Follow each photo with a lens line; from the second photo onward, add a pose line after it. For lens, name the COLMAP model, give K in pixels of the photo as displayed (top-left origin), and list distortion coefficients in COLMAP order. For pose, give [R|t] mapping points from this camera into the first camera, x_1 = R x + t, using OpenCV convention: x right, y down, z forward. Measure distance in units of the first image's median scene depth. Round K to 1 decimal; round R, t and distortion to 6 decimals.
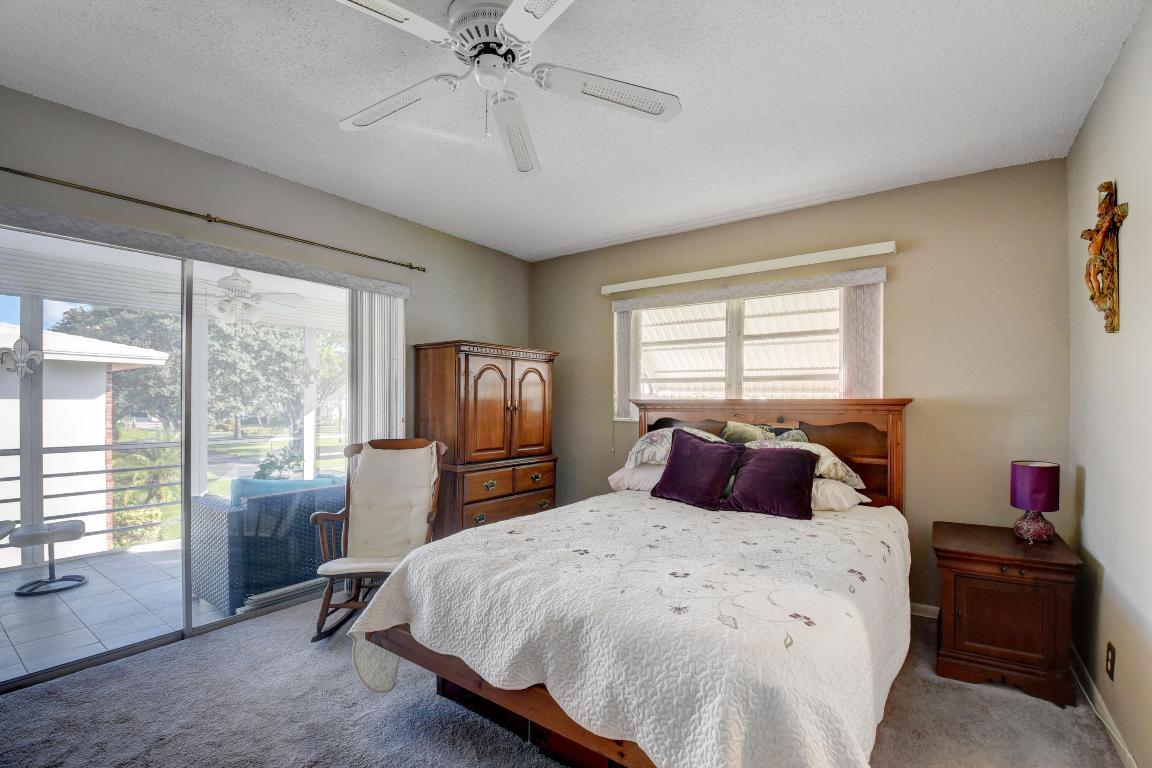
lens RADIAL K [[512.5, 0, 578.8], [0, 512.5, 402.6], [0, 0, 1]] dist [0.017726, -0.028504]
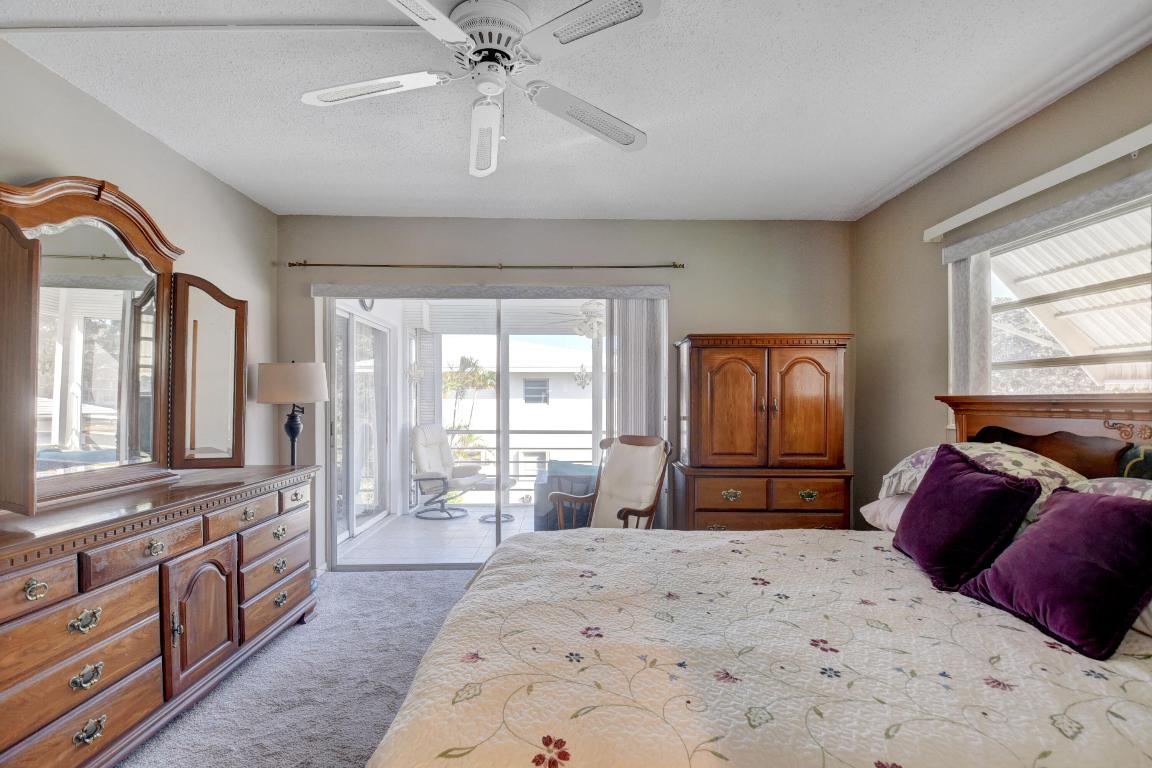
lens RADIAL K [[512.5, 0, 578.8], [0, 512.5, 402.6], [0, 0, 1]] dist [0.017726, -0.028504]
pose [[0.589123, 0.000603, -0.808044, 0.385743], [-0.000450, 1.000000, 0.000418, 0.002426], [0.808044, 0.000118, 0.589123, 0.271187]]
